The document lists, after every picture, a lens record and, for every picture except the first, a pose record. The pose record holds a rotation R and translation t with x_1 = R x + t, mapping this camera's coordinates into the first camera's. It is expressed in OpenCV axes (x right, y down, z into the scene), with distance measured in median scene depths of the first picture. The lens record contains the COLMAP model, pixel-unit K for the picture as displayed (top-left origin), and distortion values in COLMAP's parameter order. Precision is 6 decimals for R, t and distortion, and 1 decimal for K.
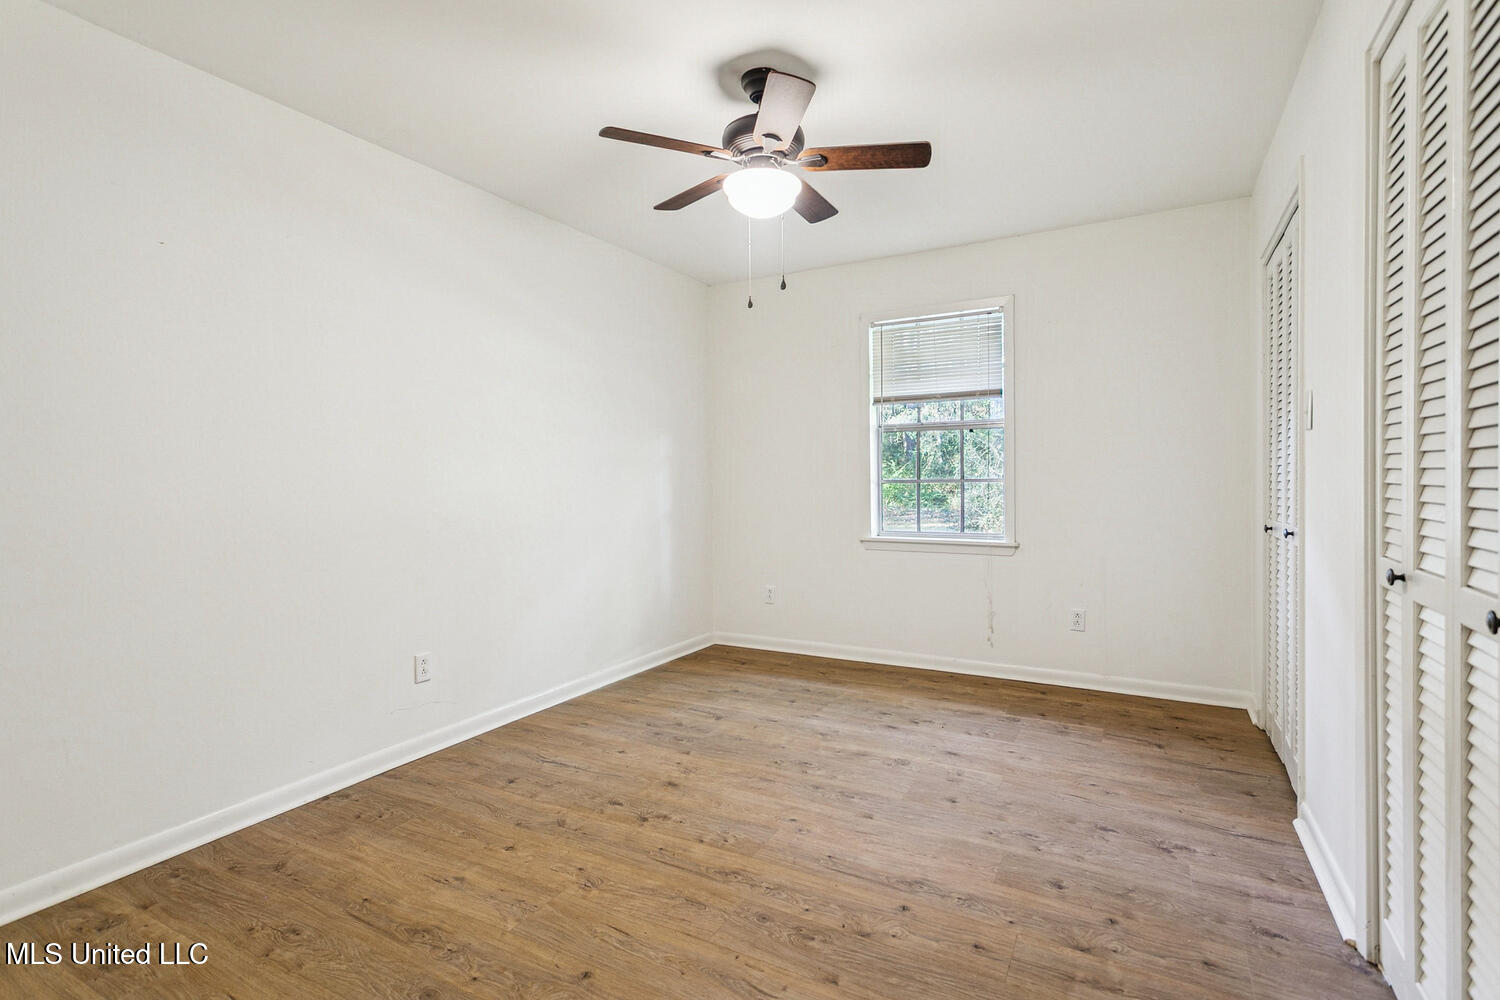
lens RADIAL K [[717.5, 0, 743.6], [0, 717.5, 481.3], [0, 0, 1]] dist [0.001655, -0.000144]
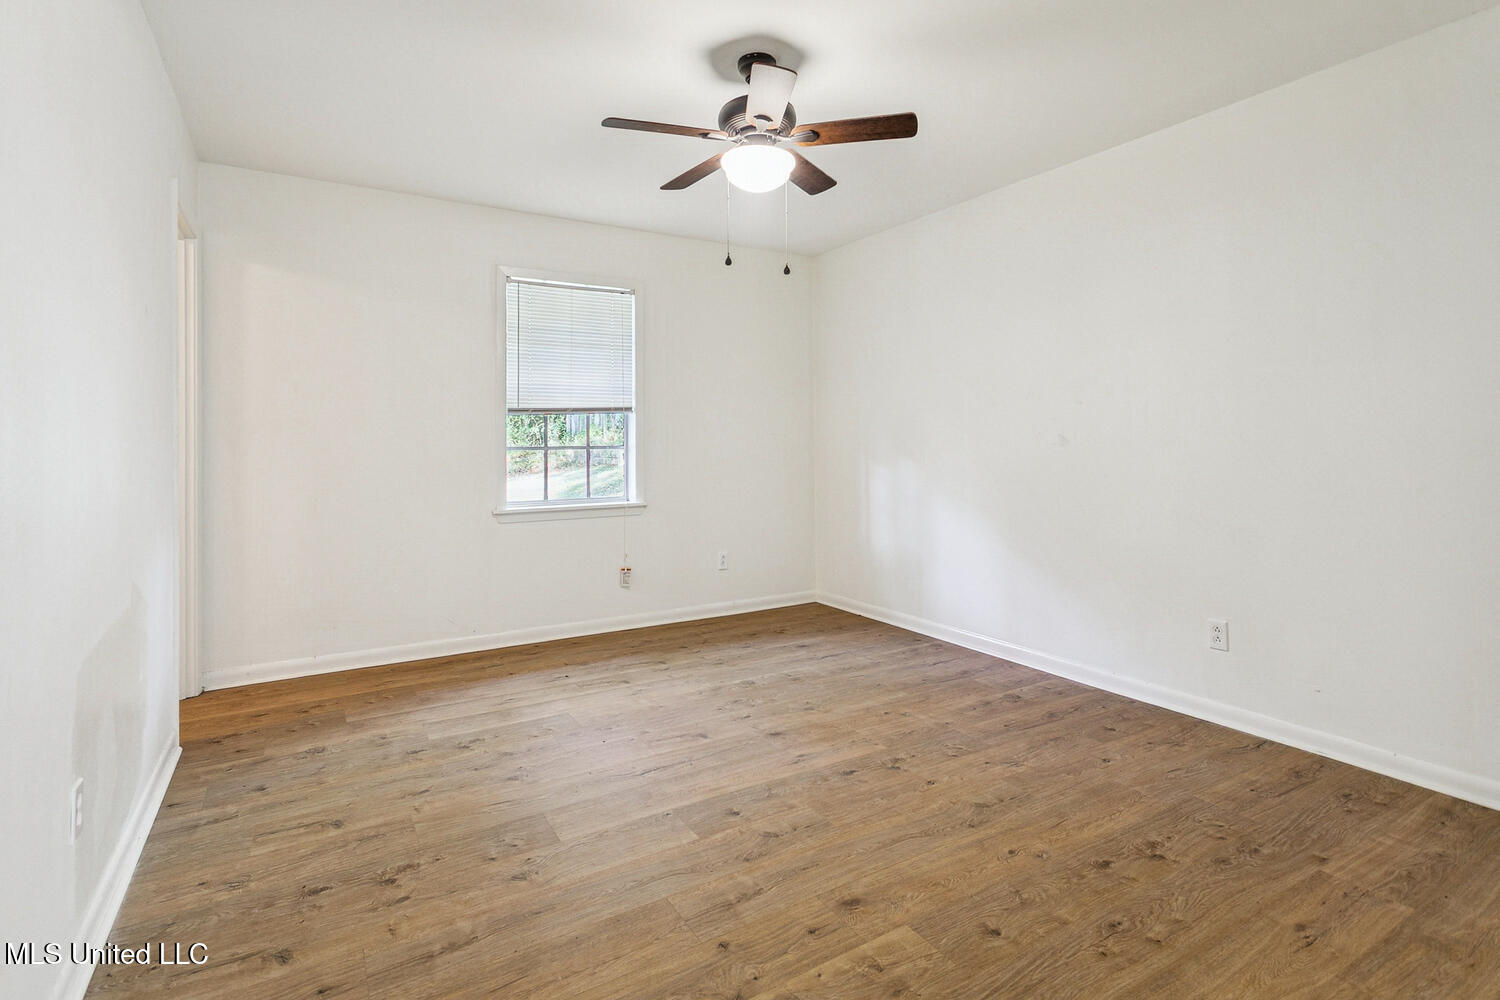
lens RADIAL K [[732.9, 0, 747.0], [0, 732.9, 443.7], [0, 0, 1]] dist [0.033378, -0.000001]
pose [[0.497390, 0.006888, 0.867500, -0.654250], [-0.001584, 0.999974, -0.007032, 0.000116], [-0.867526, 0.002123, 0.497388, 0.351100]]
